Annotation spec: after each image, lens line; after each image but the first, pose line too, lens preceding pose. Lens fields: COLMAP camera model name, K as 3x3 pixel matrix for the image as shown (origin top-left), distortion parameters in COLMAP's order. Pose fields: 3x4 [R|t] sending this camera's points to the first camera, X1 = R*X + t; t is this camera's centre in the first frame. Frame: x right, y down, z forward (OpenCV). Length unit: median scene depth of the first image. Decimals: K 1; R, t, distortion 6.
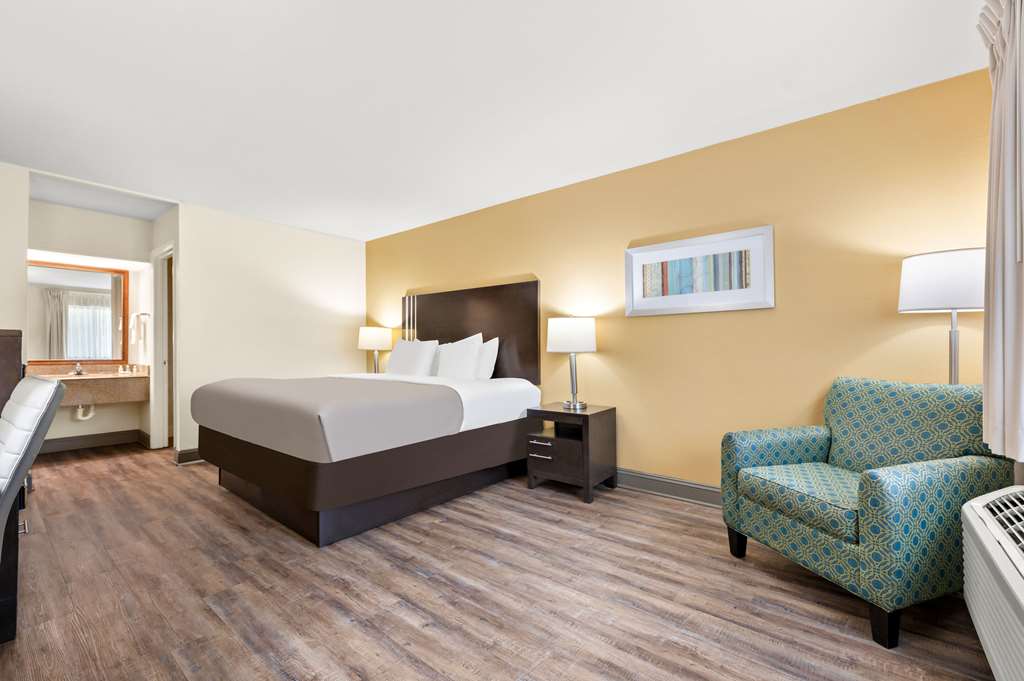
lens RADIAL K [[434.9, 0, 515.5], [0, 434.9, 345.1], [0, 0, 1]] dist [0.020952, 0.000288]
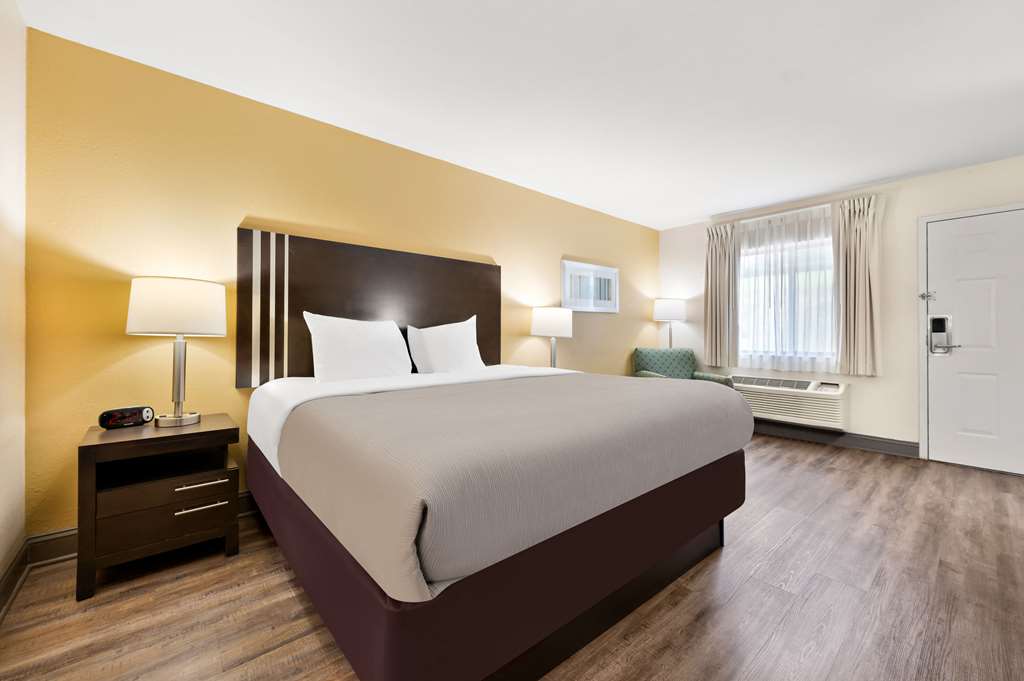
lens RADIAL K [[409.2, 0, 516.9], [0, 409.2, 337.5], [0, 0, 1]] dist [0.008238, -0.000008]
pose [[0.170691, -0.003101, 0.985320, -1.123919], [-0.005515, 0.999976, 0.004102, 0.013648], [-0.985309, -0.006134, 0.170669, 1.045085]]
